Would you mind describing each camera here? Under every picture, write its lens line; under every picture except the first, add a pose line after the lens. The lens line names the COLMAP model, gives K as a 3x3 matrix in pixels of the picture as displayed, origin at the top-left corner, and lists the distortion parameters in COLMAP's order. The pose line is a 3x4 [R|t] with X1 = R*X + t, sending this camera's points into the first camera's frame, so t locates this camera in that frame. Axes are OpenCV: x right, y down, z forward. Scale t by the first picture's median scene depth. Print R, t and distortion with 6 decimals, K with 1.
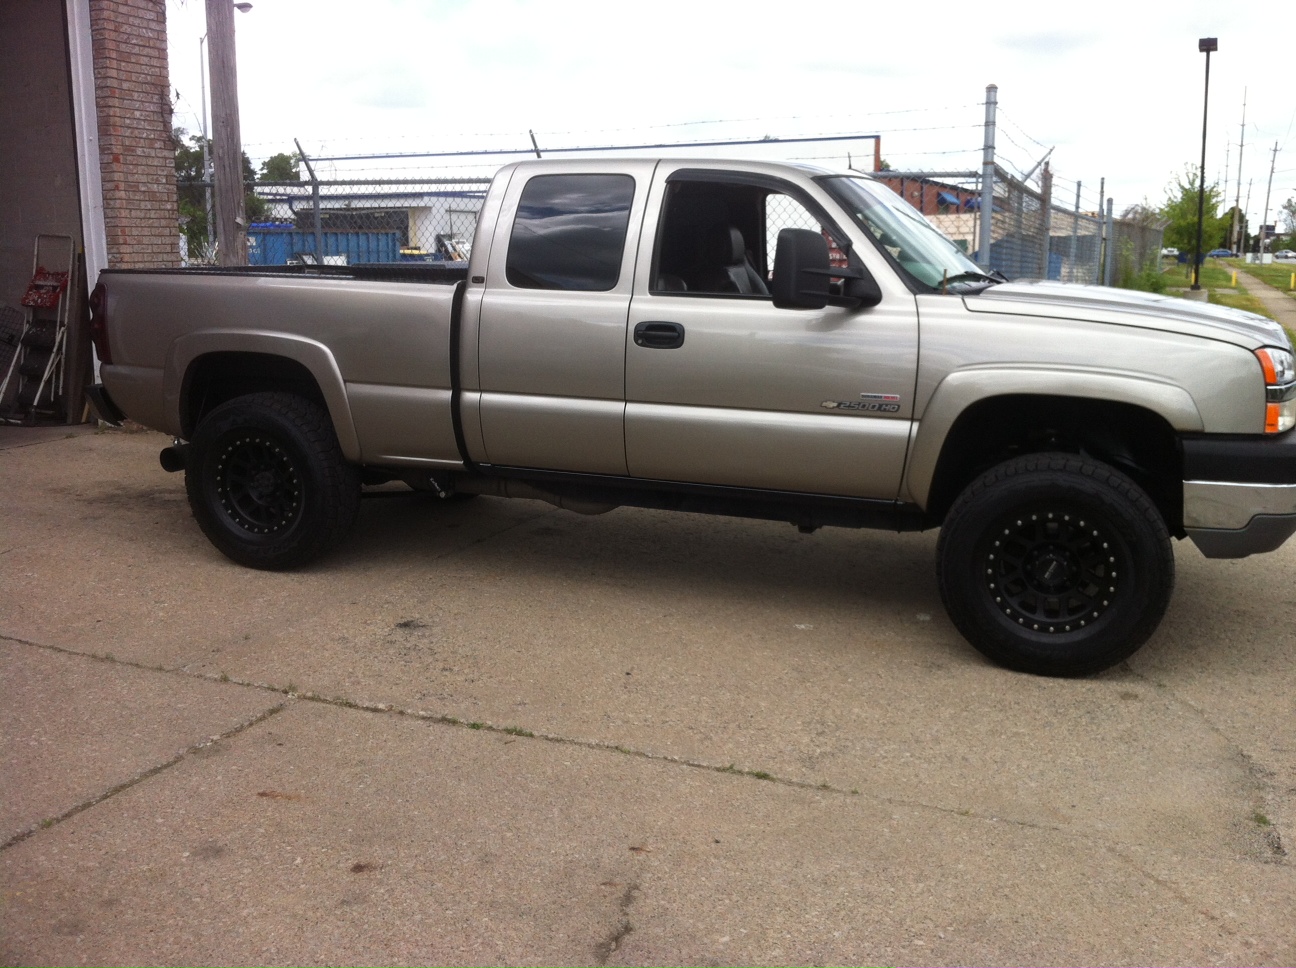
lens RADIAL K [[1306.0, 0, 648.0], [0, 1306.0, 484.0], [0, 0, 1]] dist [0.061573, -0.342658]
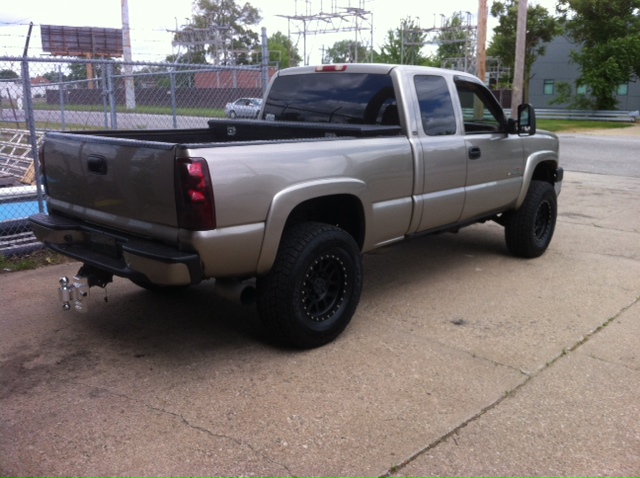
lens RADIAL K [[644.9, 0, 320.0], [0, 644.9, 239.0], [0, 0, 1]] dist [0.061573, -0.342658]
pose [[0.330524, -0.211321, 0.919836, -1.068324], [0.172883, 0.971677, 0.161108, -0.188268], [-0.927828, 0.105774, 0.357696, 0.851963]]
